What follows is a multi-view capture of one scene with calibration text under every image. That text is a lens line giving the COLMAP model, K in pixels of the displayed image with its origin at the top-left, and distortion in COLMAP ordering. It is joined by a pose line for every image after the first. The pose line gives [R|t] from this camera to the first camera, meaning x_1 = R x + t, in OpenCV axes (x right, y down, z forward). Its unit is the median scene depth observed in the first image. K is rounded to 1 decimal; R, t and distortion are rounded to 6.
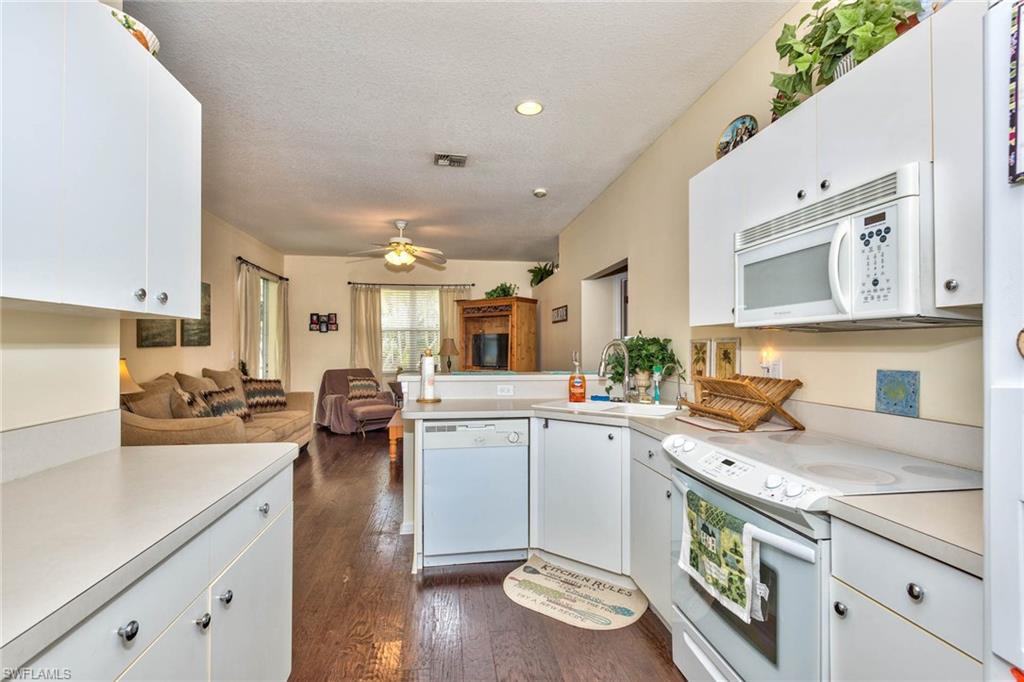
lens RADIAL K [[473.8, 0, 512.0], [0, 473.8, 341.0], [0, 0, 1]] dist [-0.003642, -0.000305]
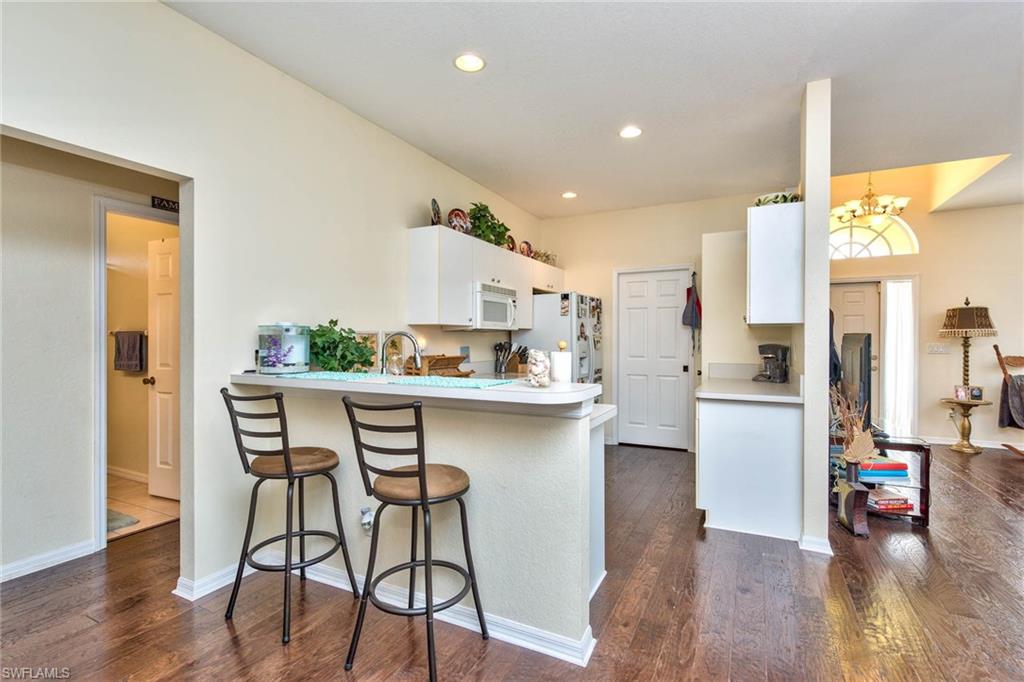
lens RADIAL K [[473.8, 0, 512.0], [0, 473.8, 341.0], [0, 0, 1]] dist [-0.003642, -0.000305]
pose [[-0.818193, -0.005508, 0.574917, -0.665145], [-0.011558, 0.999910, -0.006869, 0.030384], [-0.574827, -0.012265, -0.818183, 2.092319]]
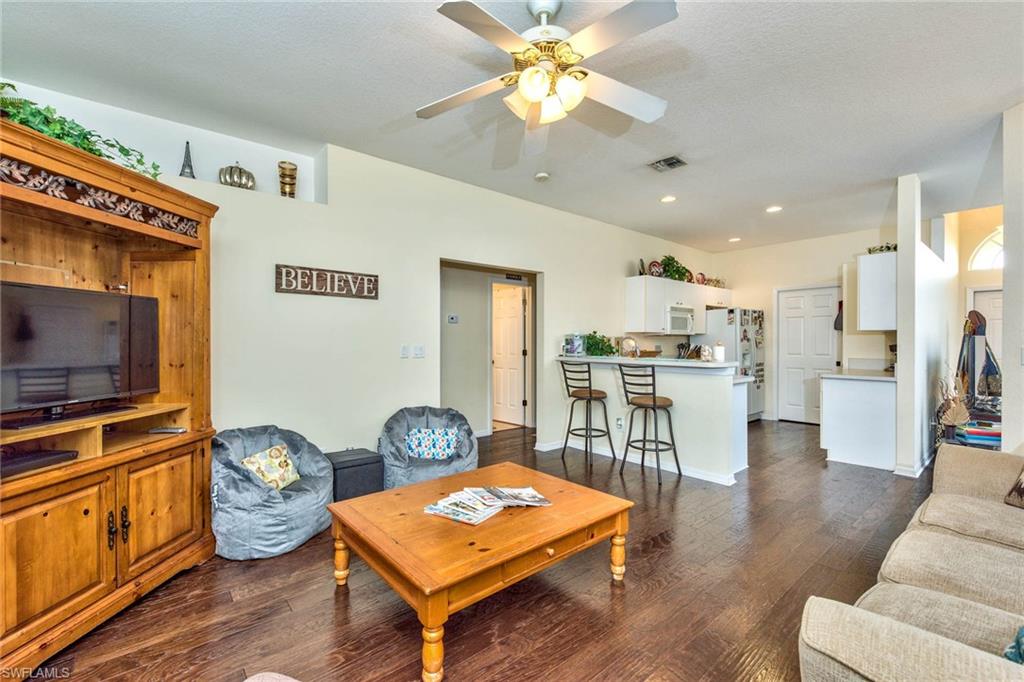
lens RADIAL K [[436.9, 0, 495.0], [0, 436.9, 342.5], [0, 0, 1]] dist [0.002057, 0.000140]
pose [[-0.519462, -0.004607, 0.854481, -1.230165], [-0.013598, 0.999903, -0.002876, 0.043908], [-0.854385, -0.013113, -0.519475, 2.941884]]
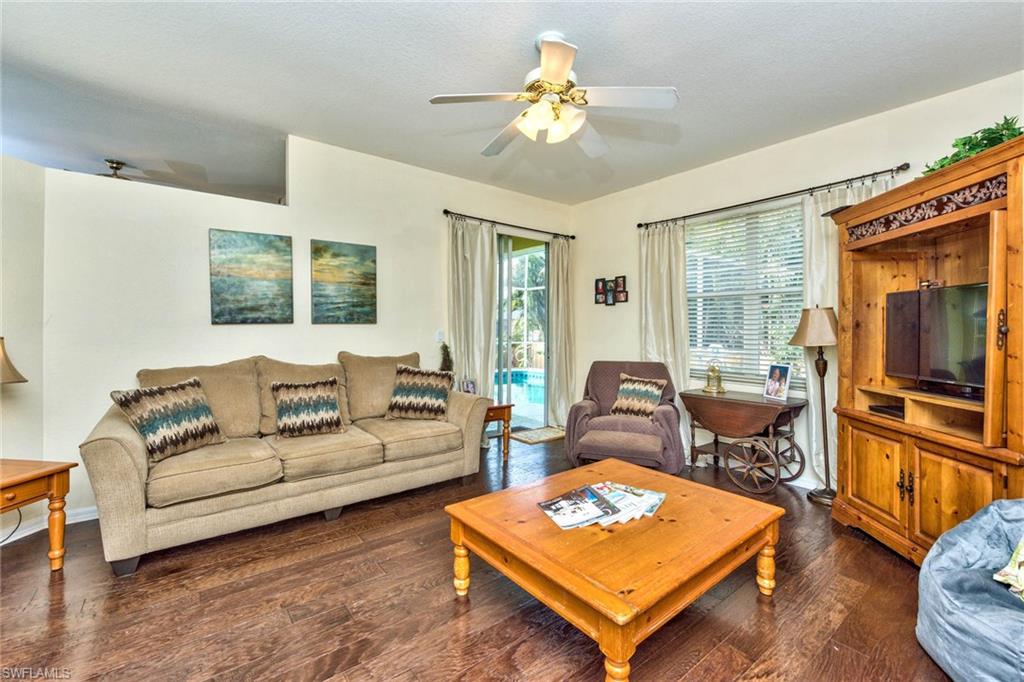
lens RADIAL K [[428.1, 0, 513.0], [0, 428.1, 331.2], [0, 0, 1]] dist [0.003340, 0.000268]
pose [[0.511290, 0.008845, -0.859362, 0.204059], [0.007482, 0.999863, 0.014742, 0.029543], [0.859375, -0.013967, 0.511154, 1.877905]]
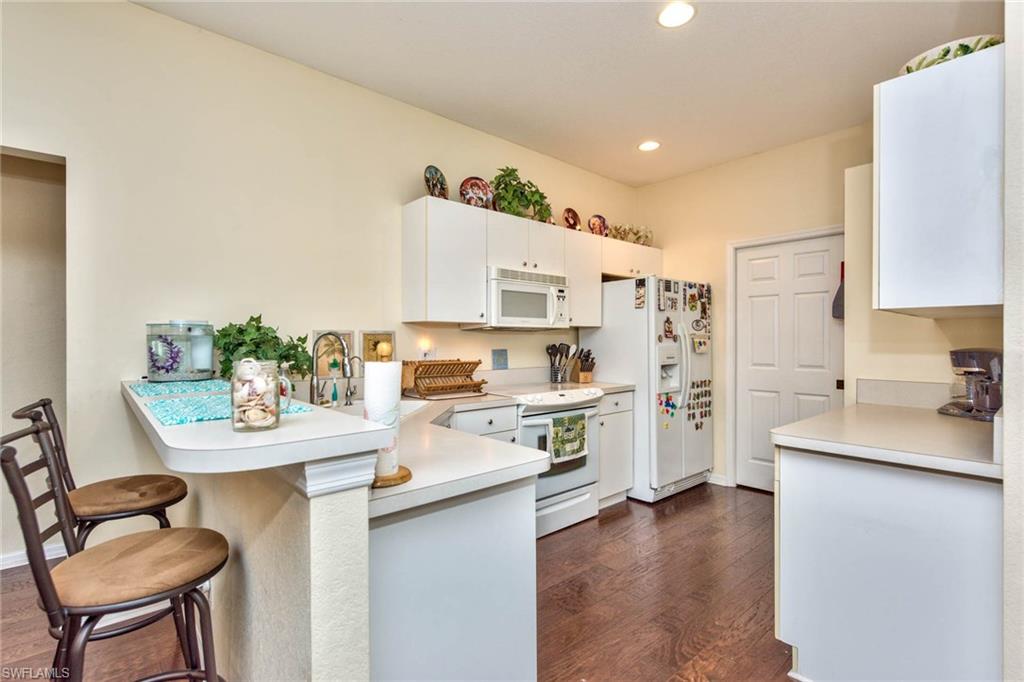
lens RADIAL K [[473.8, 0, 512.0], [0, 473.8, 341.0], [0, 0, 1]] dist [-0.003642, -0.000305]
pose [[-0.547880, -0.005188, 0.836541, -0.723603], [-0.013806, 0.999901, -0.002842, 0.019506], [-0.836443, -0.013106, -0.547897, 1.467878]]
